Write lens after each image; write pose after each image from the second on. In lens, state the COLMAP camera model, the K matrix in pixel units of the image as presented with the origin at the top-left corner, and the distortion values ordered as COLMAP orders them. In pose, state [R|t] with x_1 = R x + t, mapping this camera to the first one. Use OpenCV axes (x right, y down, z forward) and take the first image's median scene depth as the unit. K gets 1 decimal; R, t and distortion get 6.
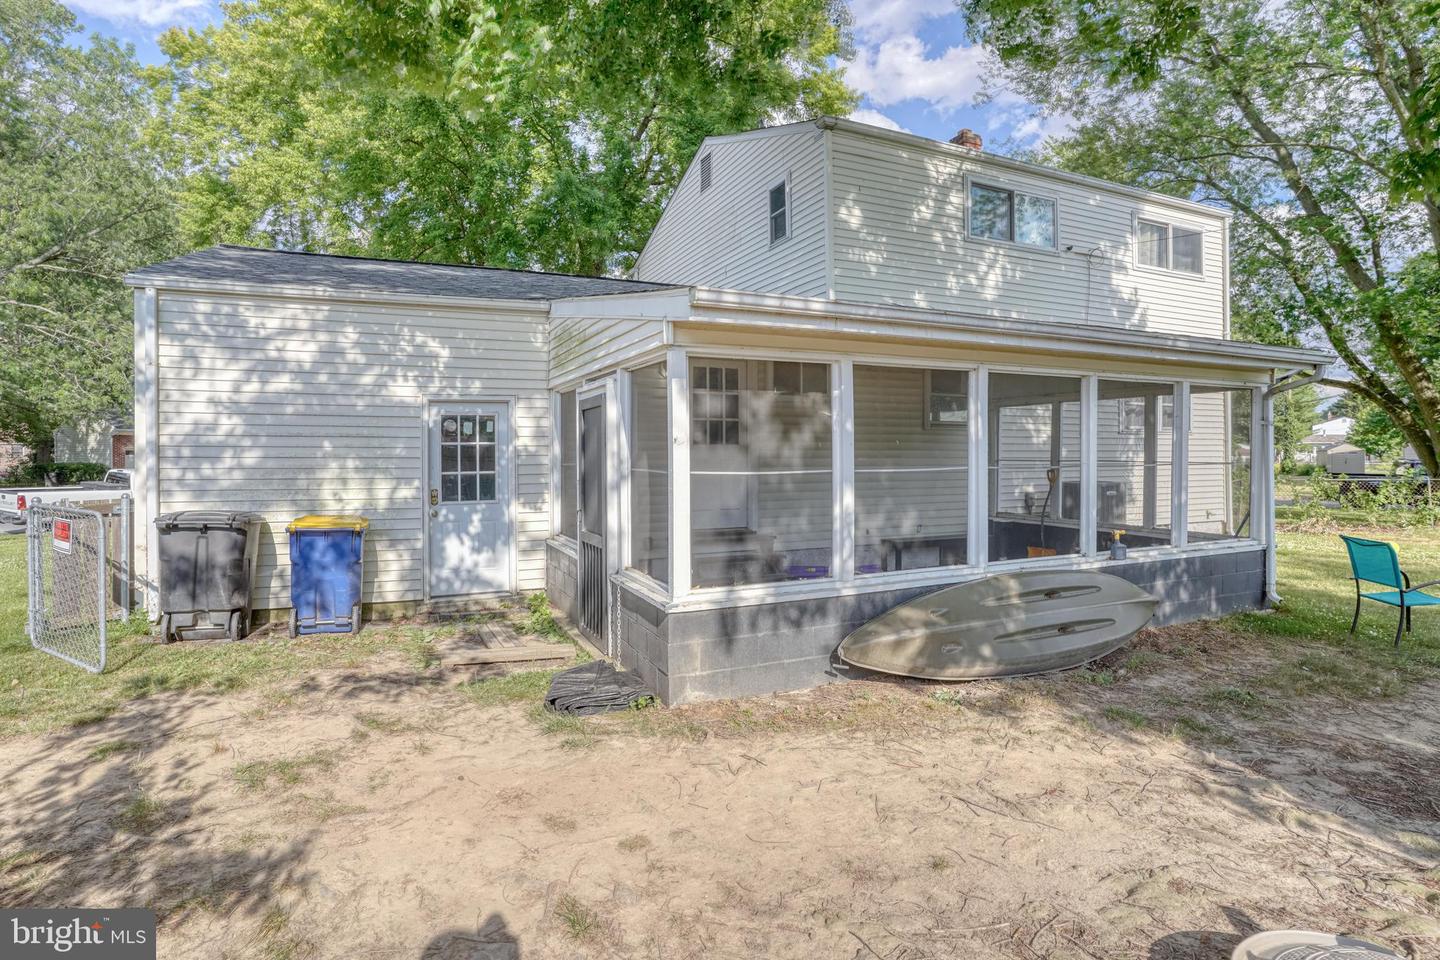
lens RADIAL K [[715.8, 0, 720.8], [0, 715.8, 451.5], [0, 0, 1]] dist [-0.001033, -0.000031]
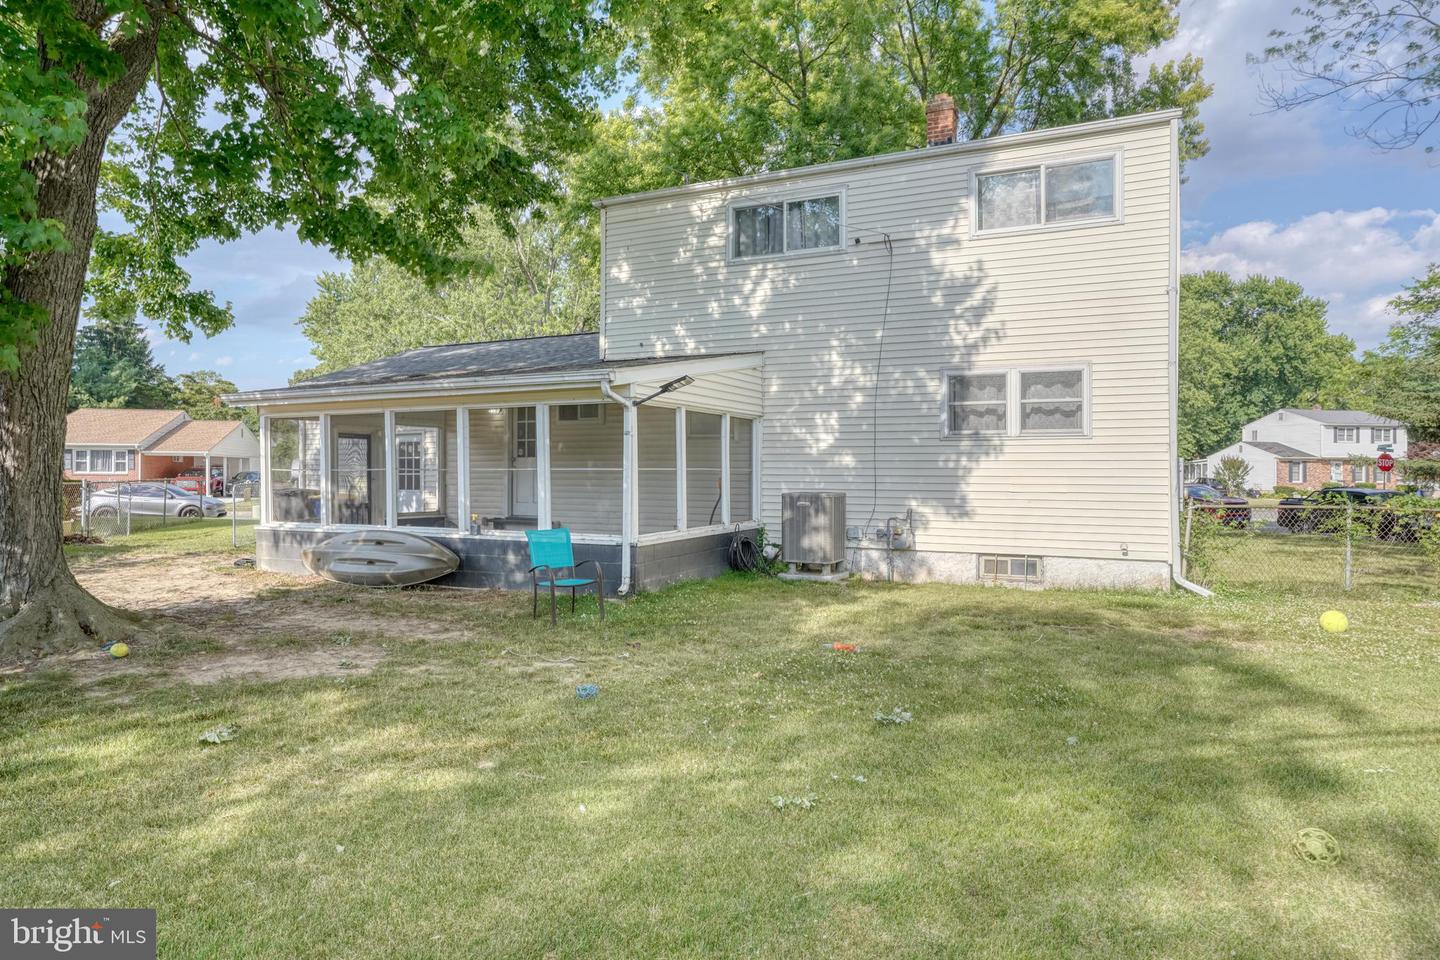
lens RADIAL K [[865.5, 0, 720.1], [0, 865.5, 478.7], [0, 0, 1]] dist [0.005277, 0.000426]
pose [[0.624421, 0.015601, -0.780933, 1.369229], [-0.001227, 0.999819, 0.018993, 0.000838], [0.781087, -0.010902, 0.624327, 0.176436]]
